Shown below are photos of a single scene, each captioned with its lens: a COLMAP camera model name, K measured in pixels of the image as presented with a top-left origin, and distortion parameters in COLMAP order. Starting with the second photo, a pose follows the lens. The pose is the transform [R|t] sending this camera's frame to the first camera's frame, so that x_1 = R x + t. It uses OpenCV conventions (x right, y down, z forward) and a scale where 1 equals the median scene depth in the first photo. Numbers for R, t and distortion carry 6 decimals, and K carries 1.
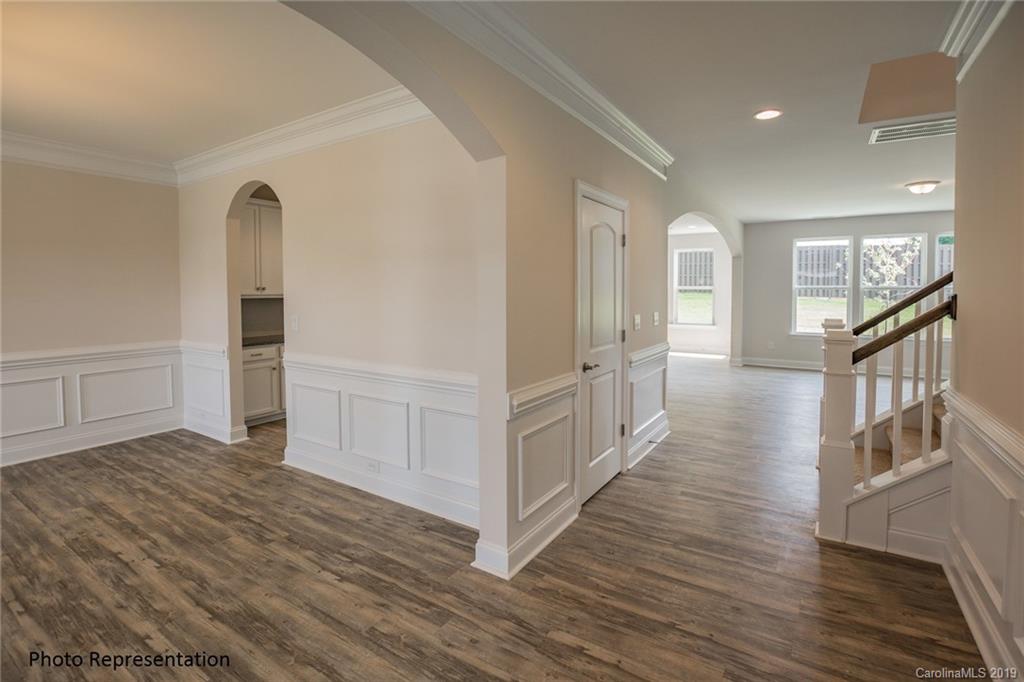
lens RADIAL K [[461.7, 0, 516.4], [0, 461.7, 308.8], [0, 0, 1]] dist [-0.030995, 0.005274]
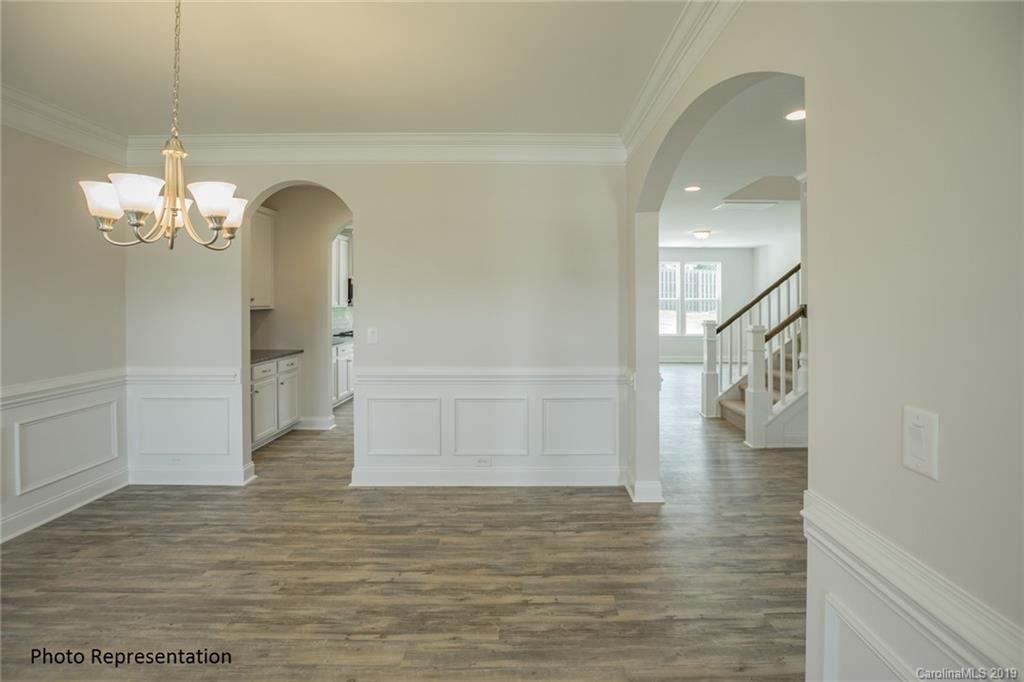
lens RADIAL K [[478.2, 0, 532.6], [0, 478.2, 305.3], [0, 0, 1]] dist [-0.021093, 0.000112]
pose [[0.832626, -0.001419, 0.553834, -1.010961], [0.017932, 0.999541, -0.024398, -0.002480], [-0.553546, 0.030245, 0.832269, -0.039243]]
